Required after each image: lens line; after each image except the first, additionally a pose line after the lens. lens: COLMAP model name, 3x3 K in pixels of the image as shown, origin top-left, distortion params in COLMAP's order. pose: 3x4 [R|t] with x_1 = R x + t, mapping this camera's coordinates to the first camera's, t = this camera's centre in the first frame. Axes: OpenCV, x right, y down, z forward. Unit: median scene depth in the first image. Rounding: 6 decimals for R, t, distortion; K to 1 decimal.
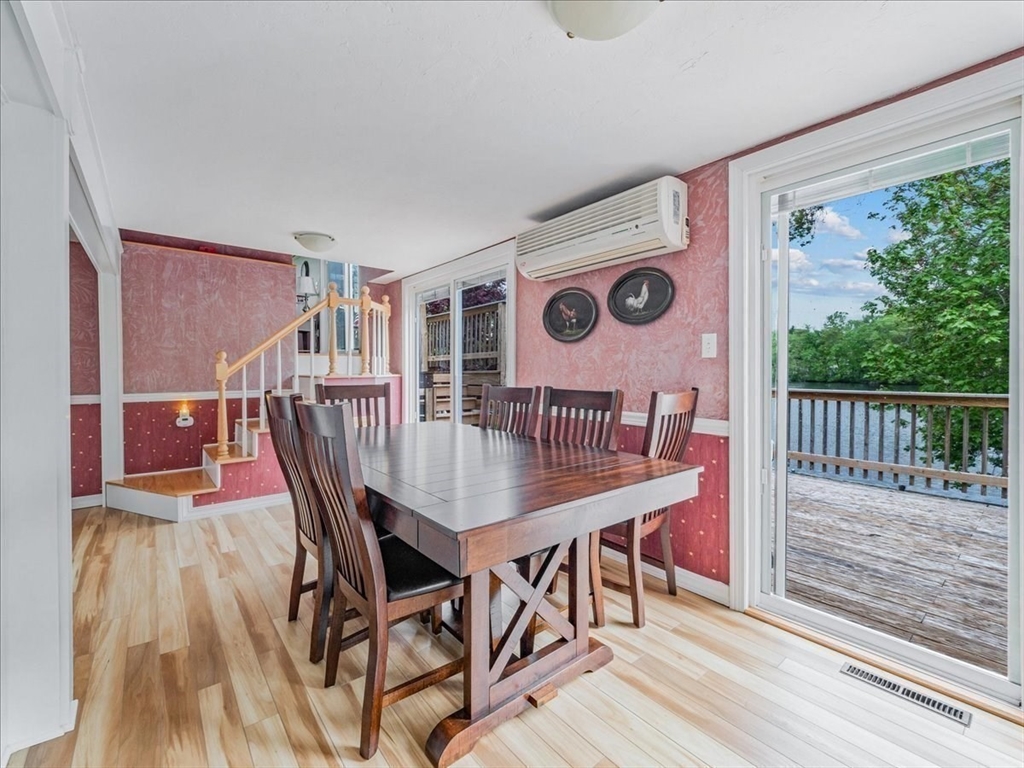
lens RADIAL K [[436.3, 0, 498.5], [0, 436.3, 373.2], [0, 0, 1]] dist [0.018935, -0.014793]
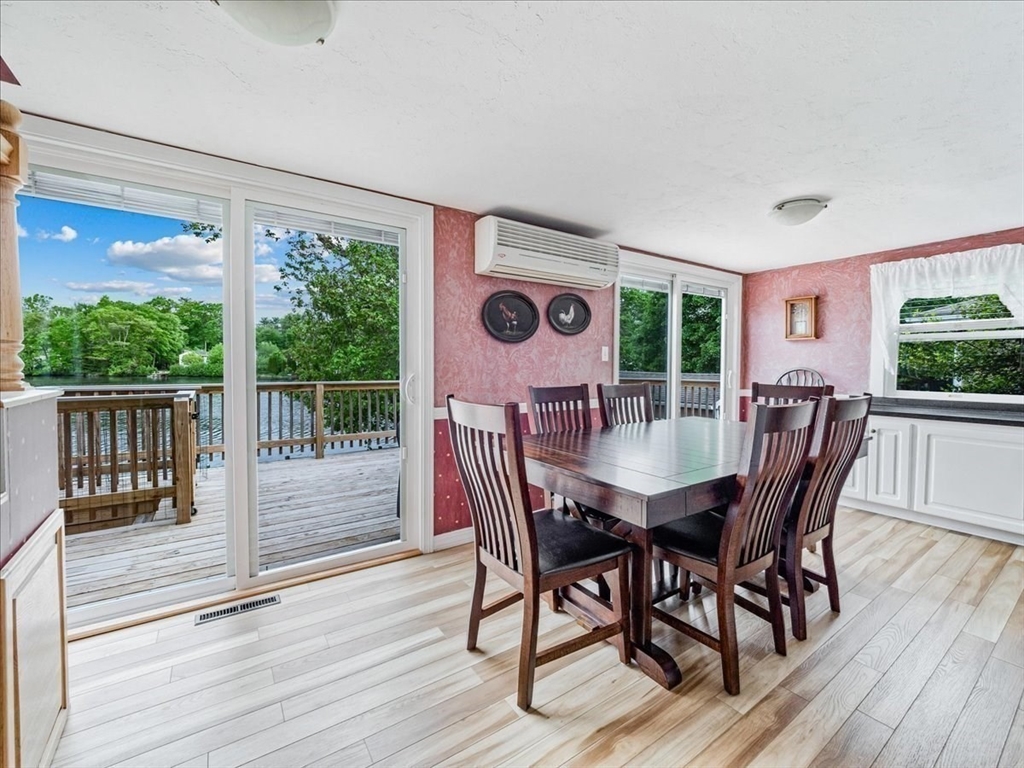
lens RADIAL K [[436.3, 0, 498.5], [0, 436.3, 373.2], [0, 0, 1]] dist [0.018935, -0.014793]
pose [[0.076401, -0.023271, 0.996806, -0.970321], [0.004503, 0.999725, 0.022994, -0.023493], [-0.997067, 0.002732, 0.076485, 1.035054]]
